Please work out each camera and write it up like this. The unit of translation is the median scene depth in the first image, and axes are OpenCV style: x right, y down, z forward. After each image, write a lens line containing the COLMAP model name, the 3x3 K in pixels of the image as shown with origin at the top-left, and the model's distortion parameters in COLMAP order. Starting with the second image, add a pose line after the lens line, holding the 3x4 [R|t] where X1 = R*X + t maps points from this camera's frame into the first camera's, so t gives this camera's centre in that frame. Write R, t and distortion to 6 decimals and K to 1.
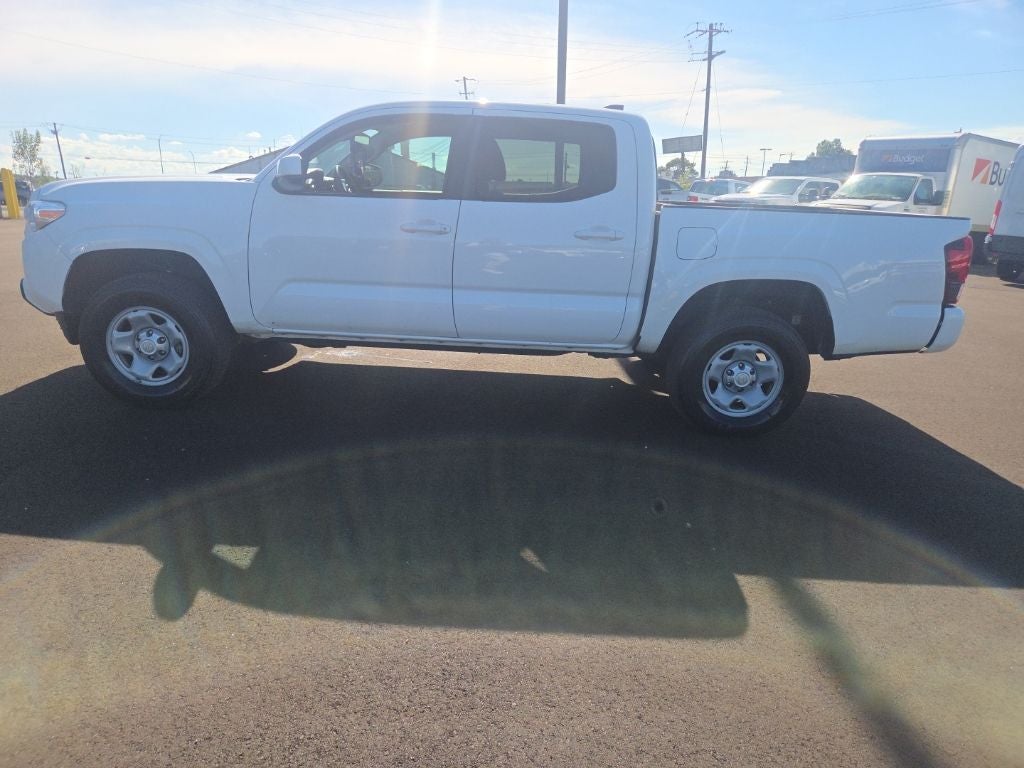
lens RADIAL K [[685.5, 0, 505.3], [0, 685.5, 386.9], [0, 0, 1]] dist [0.066079, -0.061514]
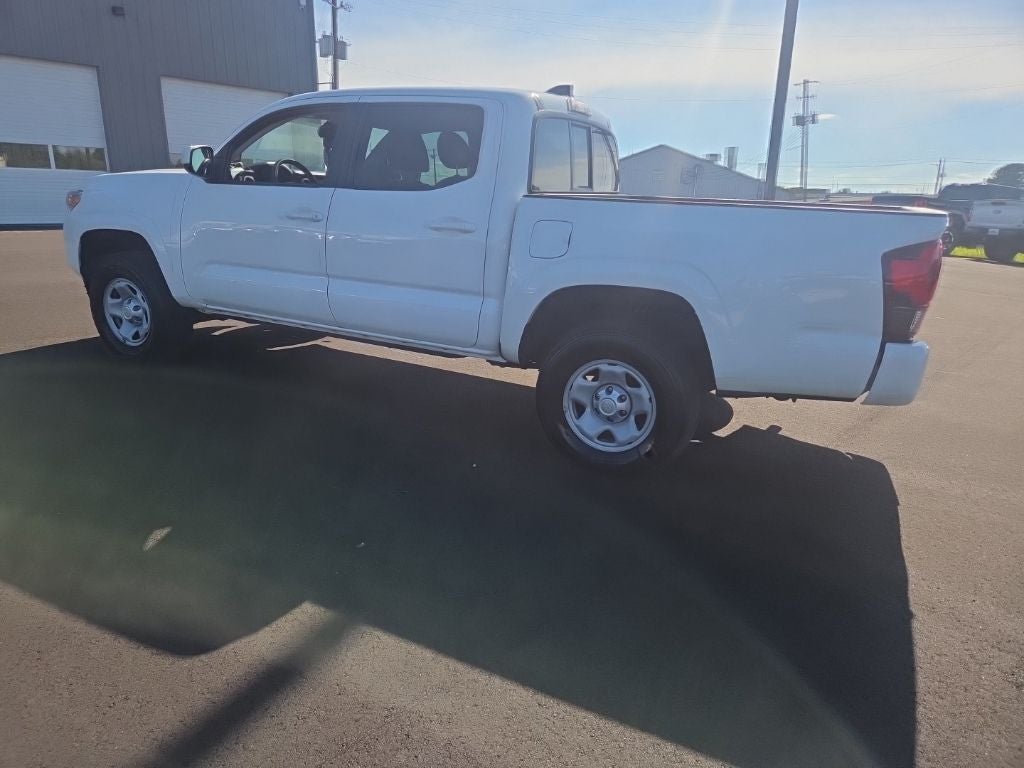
lens RADIAL K [[685.5, 0, 502.4], [0, 685.5, 394.5], [0, 0, 1]] dist [0.066079, -0.061514]
pose [[0.892338, 0.125271, -0.433637, 0.588475], [-0.129359, 0.991392, 0.020202, -0.025348], [0.432435, 0.038068, 0.900861, 0.202195]]
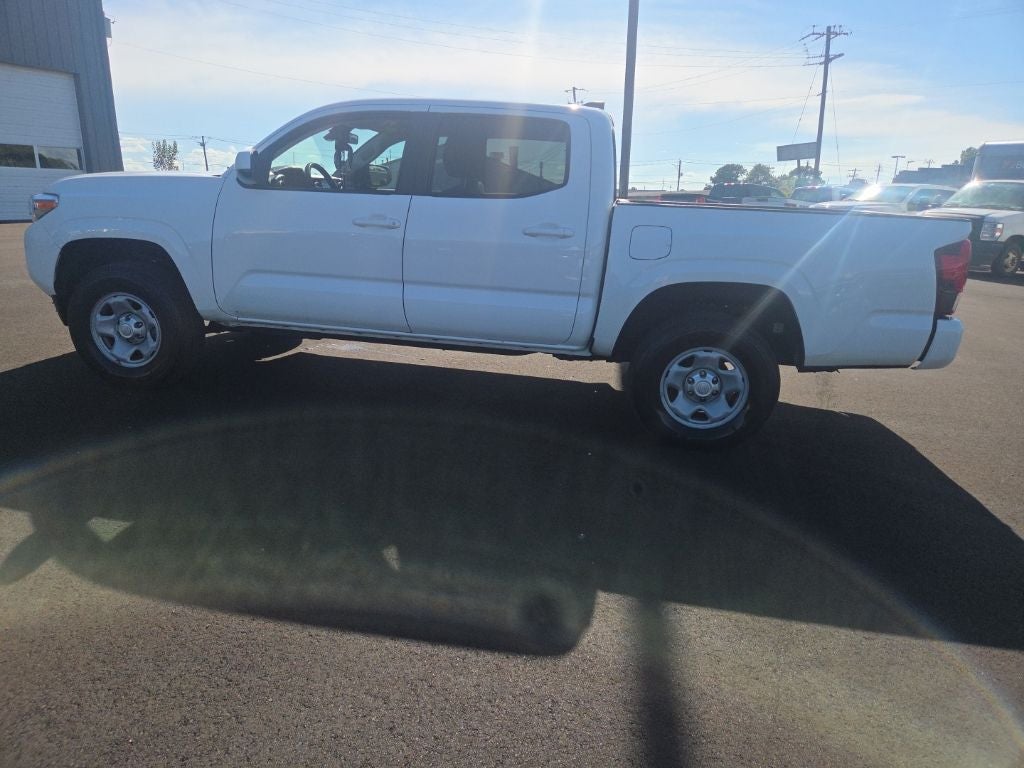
lens RADIAL K [[685.5, 0, 499.5], [0, 685.5, 369.2], [0, 0, 1]] dist [0.066079, -0.061514]
pose [[0.987069, 0.044637, -0.153958, 0.214471], [-0.049935, 0.998280, -0.030717, 0.005562], [0.152322, 0.038008, 0.987600, 0.035408]]
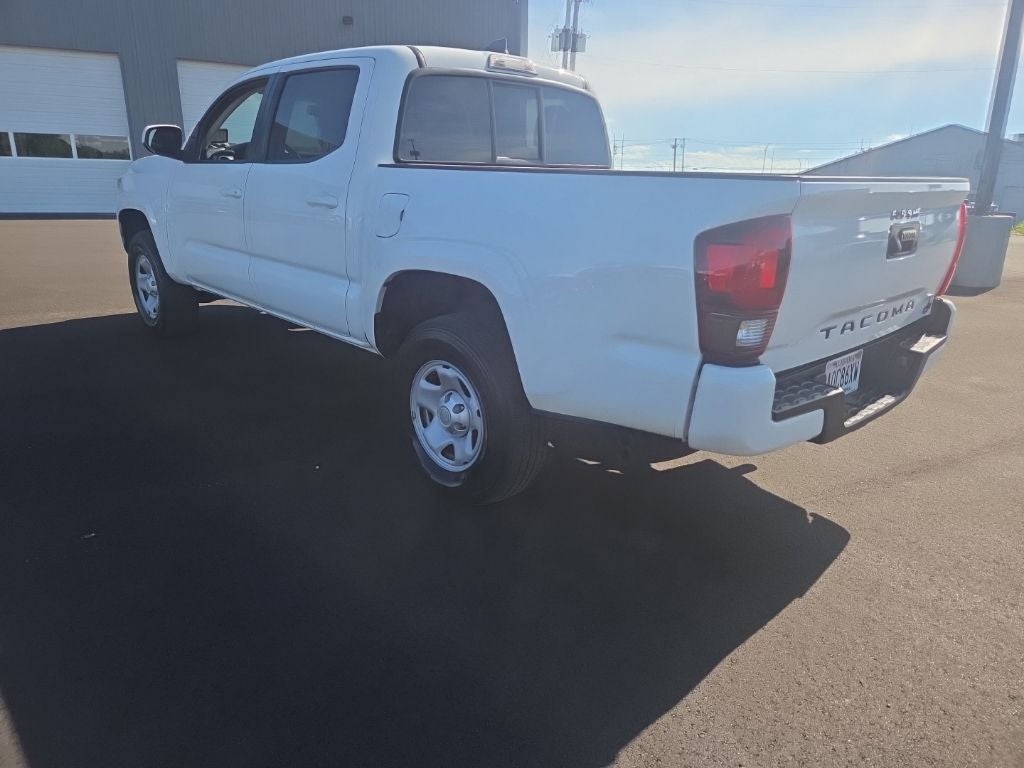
lens RADIAL K [[685.5, 0, 501.3], [0, 685.5, 394.3], [0, 0, 1]] dist [0.066079, -0.061514]
pose [[0.684903, 0.202306, -0.699986, 0.864838], [-0.201594, 0.975794, 0.084769, -0.102898], [0.700191, 0.083055, 0.709108, 0.550154]]
